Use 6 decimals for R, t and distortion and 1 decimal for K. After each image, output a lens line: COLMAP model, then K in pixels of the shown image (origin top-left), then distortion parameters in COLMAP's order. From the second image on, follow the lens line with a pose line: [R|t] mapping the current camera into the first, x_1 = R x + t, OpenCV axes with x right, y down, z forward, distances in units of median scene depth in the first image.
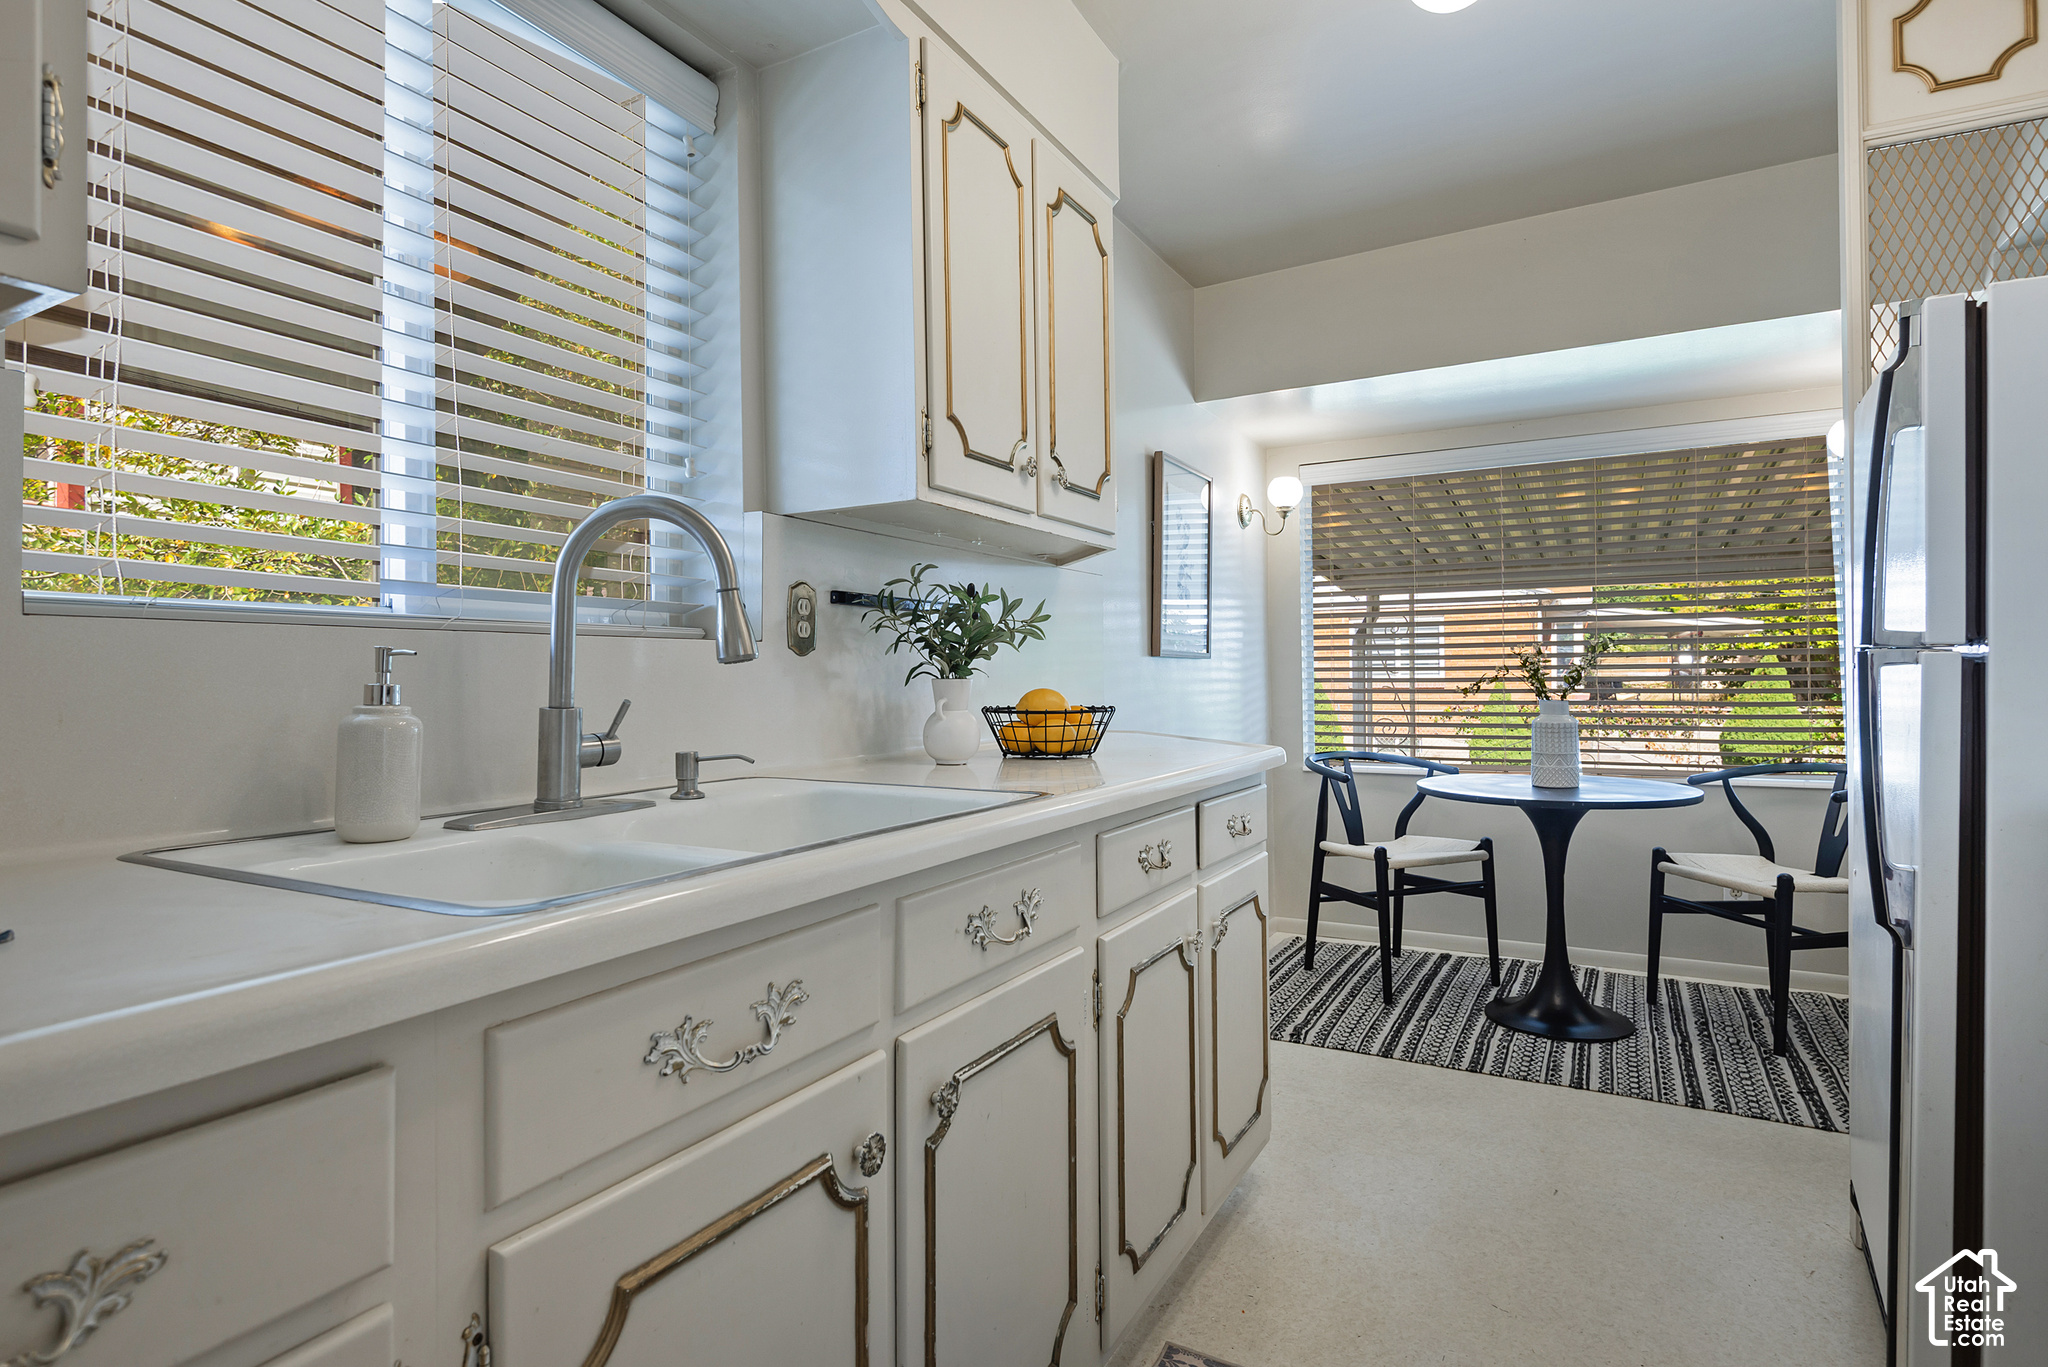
lens RADIAL K [[1087.3, 0, 1025.6], [0, 1087.3, 685.8], [0, 0, 1]] dist [0.025086, -0.008685]
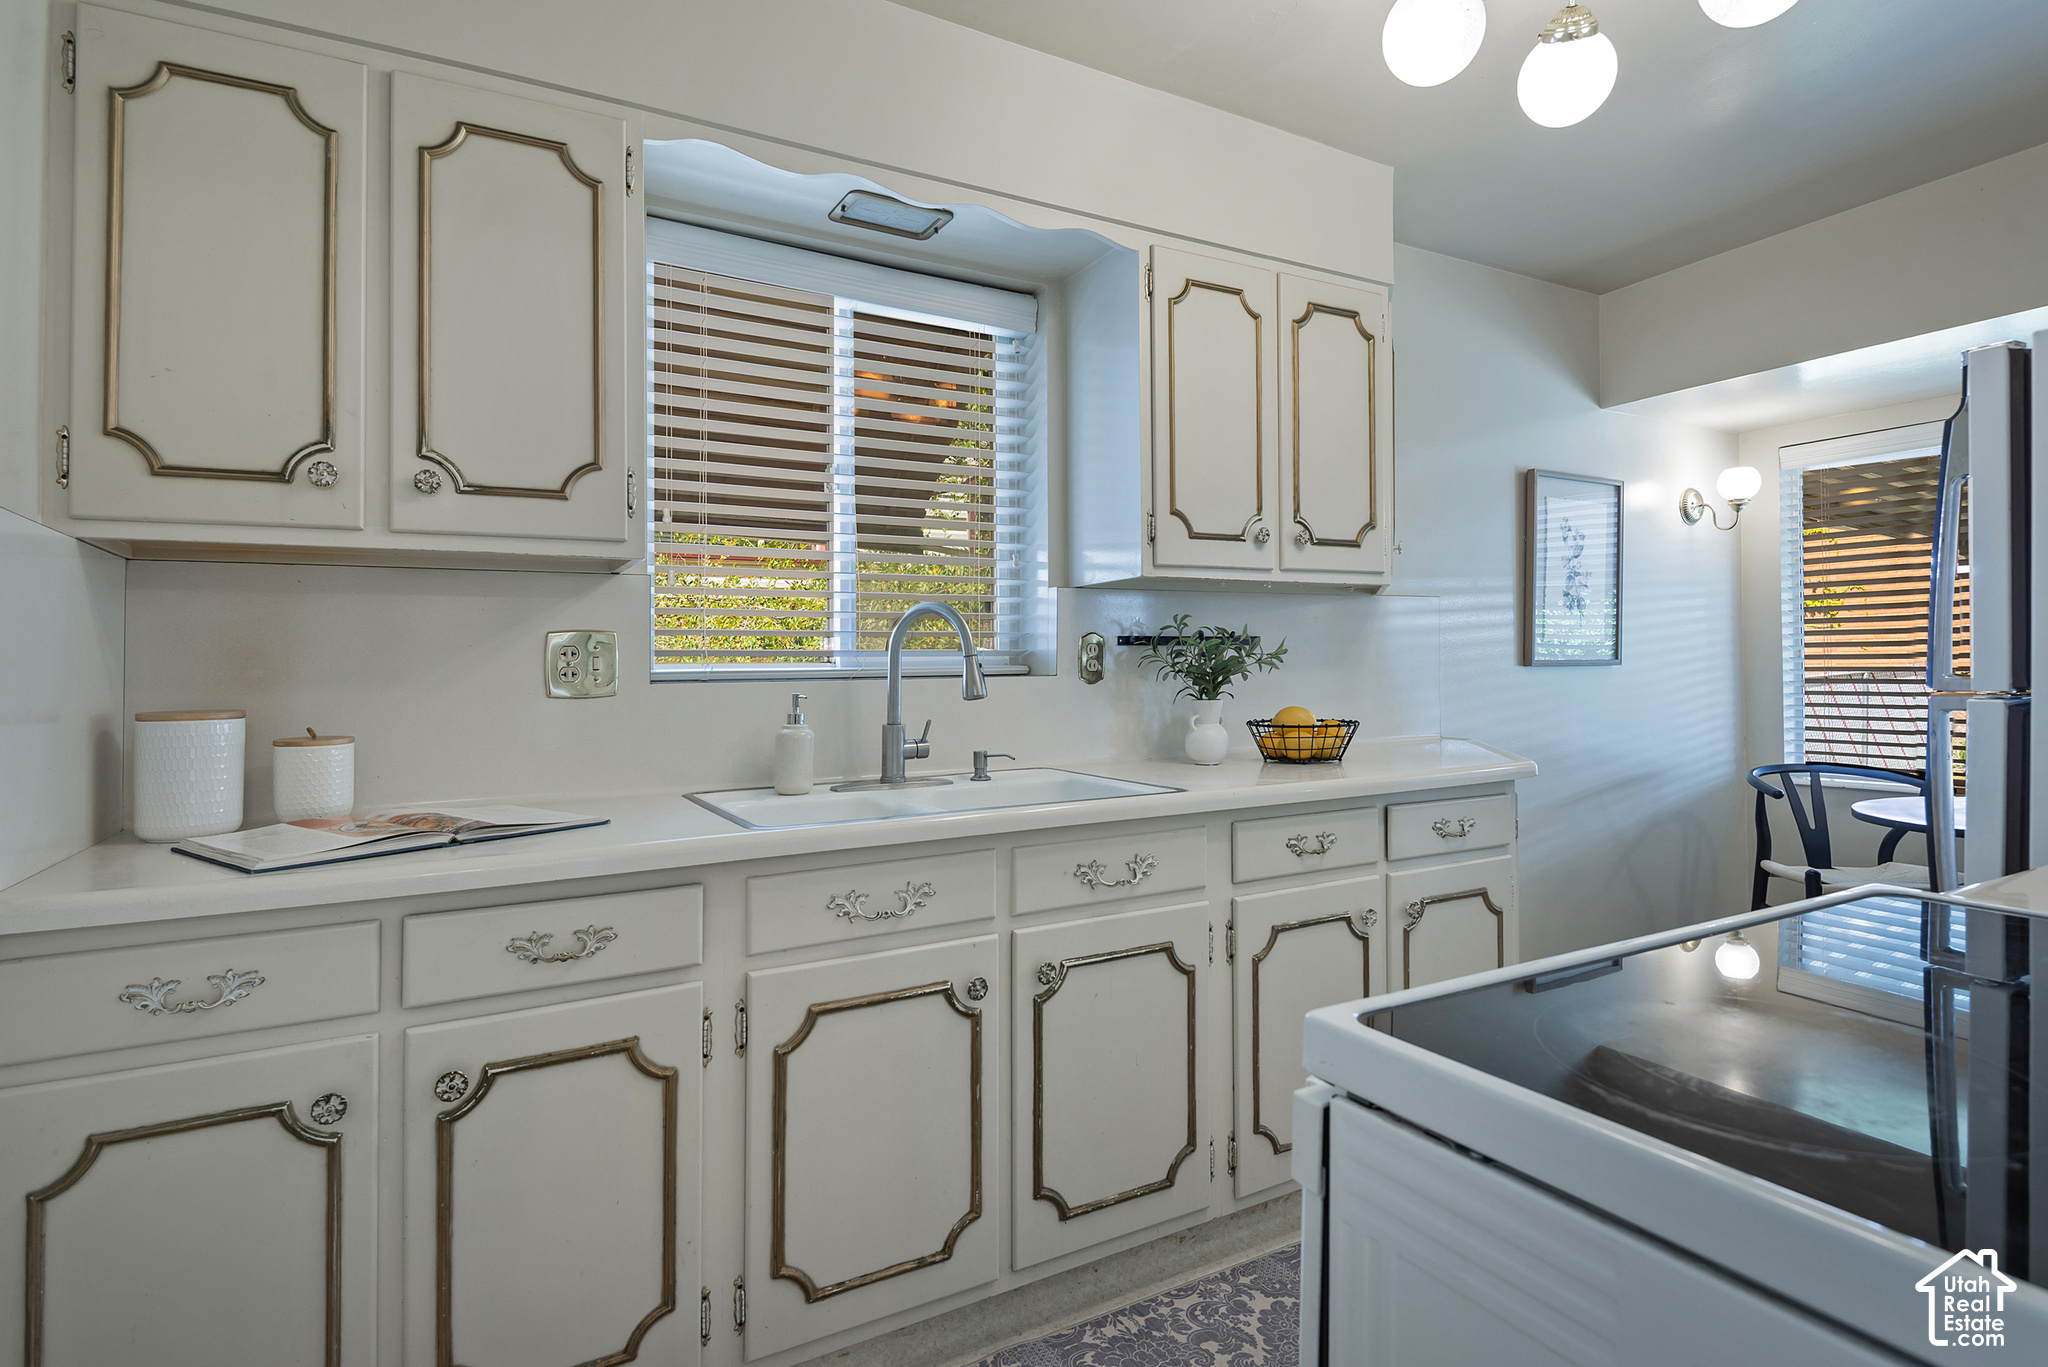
lens RADIAL K [[1047.3, 0, 1023.6], [0, 1047.3, 672.4], [0, 0, 1]] dist [0.019808, -0.005941]
pose [[0.851518, -0.004370, -0.524308, 0.450835], [0.004870, 0.999988, -0.000426, -0.043998], [0.524303, -0.002190, 0.851529, -0.220605]]
